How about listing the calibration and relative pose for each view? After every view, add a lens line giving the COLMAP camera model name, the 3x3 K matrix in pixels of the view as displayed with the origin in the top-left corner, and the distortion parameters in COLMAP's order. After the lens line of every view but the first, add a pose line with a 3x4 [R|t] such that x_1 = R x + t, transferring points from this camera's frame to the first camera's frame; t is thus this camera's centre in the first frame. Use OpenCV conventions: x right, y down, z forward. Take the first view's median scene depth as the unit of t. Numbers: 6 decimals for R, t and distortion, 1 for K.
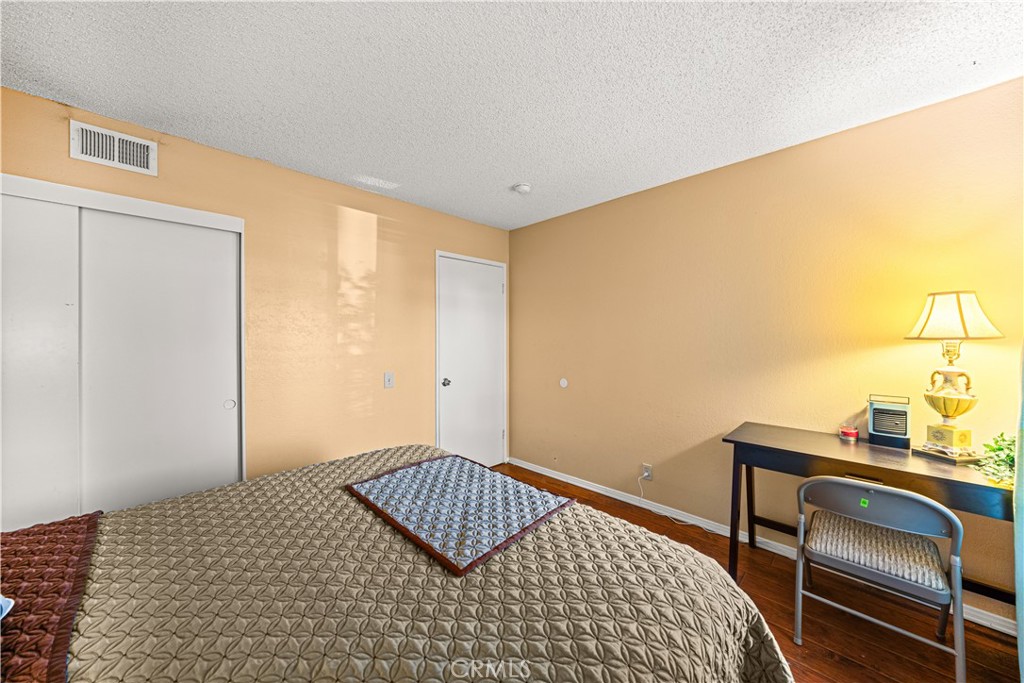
lens RADIAL K [[362.7, 0, 512.0], [0, 362.7, 341.5], [0, 0, 1]] dist [-0.008237, 0.000213]
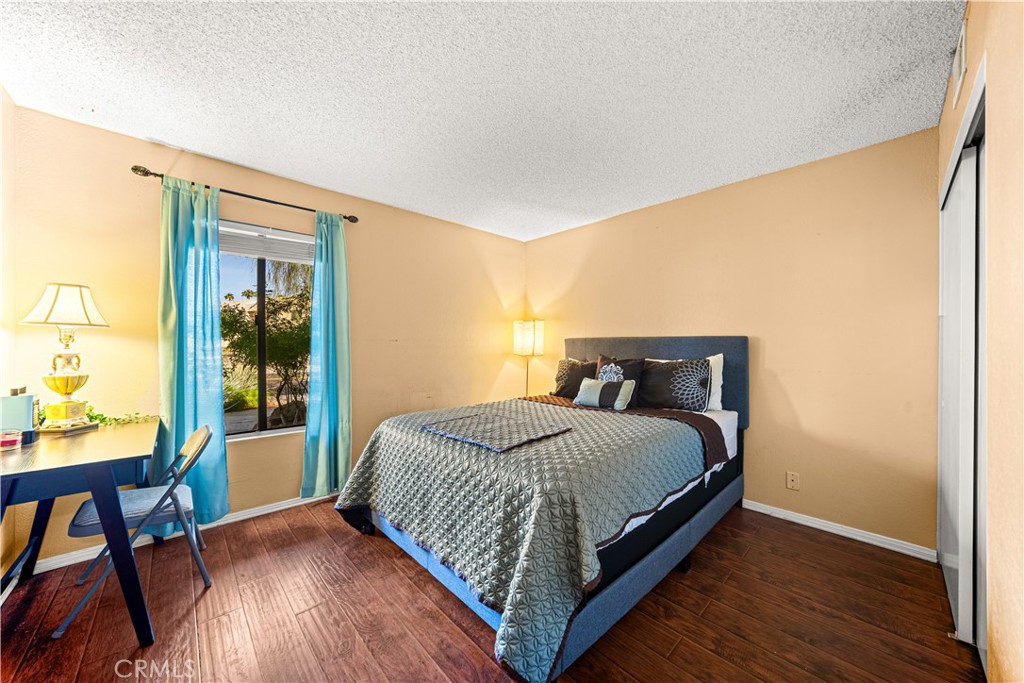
lens RADIAL K [[362.7, 0, 512.0], [0, 362.7, 341.5], [0, 0, 1]] dist [-0.008237, 0.000213]
pose [[-0.998514, 0.002569, 0.054432, -0.246312], [0.004935, 0.999046, 0.043386, 0.001523], [-0.054268, 0.043590, -0.997574, 2.093660]]
